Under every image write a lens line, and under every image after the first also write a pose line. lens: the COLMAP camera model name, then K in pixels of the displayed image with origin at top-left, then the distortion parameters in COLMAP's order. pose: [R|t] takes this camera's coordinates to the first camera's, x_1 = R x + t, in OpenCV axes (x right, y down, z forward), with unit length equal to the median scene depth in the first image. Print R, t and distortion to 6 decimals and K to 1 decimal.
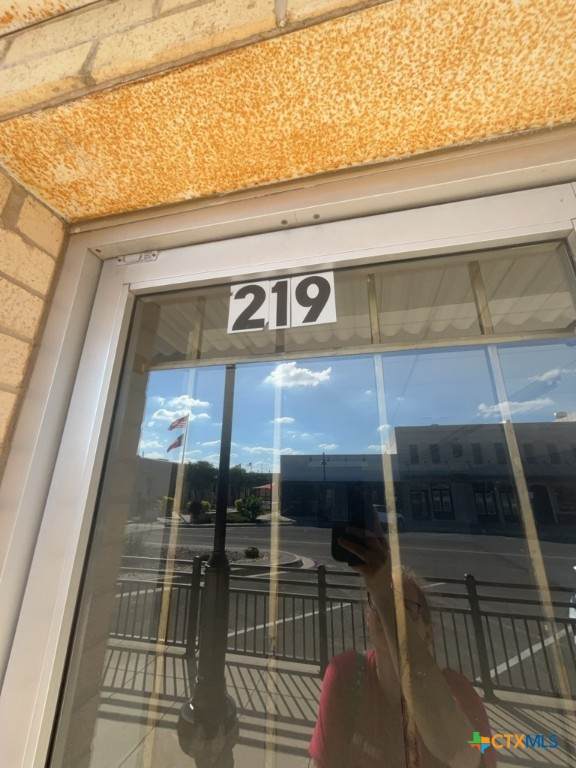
lens RADIAL K [[310.2, 0, 287.9], [0, 310.2, 382.9], [0, 0, 1]] dist [0.000331, 0.000016]
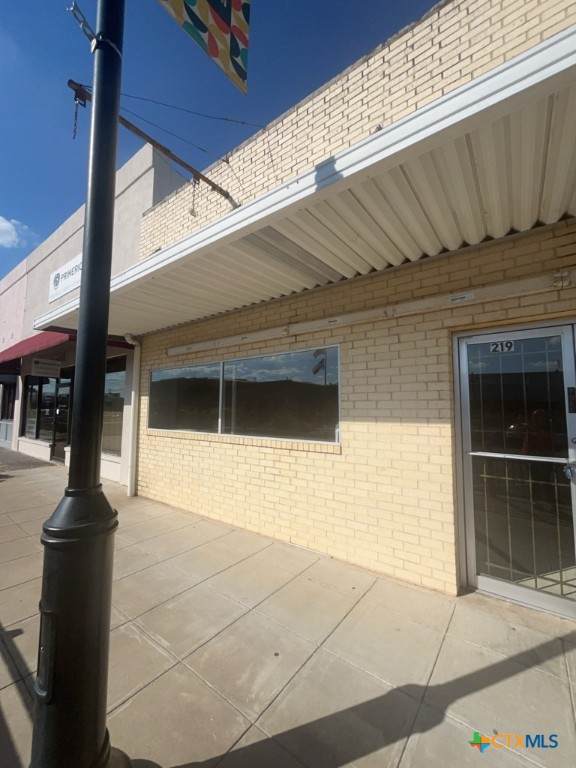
lens RADIAL K [[310.2, 0, 288.1], [0, 310.2, 382.2], [0, 0, 1]] dist [0.000331, 0.000016]
pose [[0.908054, -0.036967, -0.417218, -1.210500], [0.137498, 0.967205, 0.213560, -1.365517], [0.395641, -0.251291, 0.883358, -5.612313]]
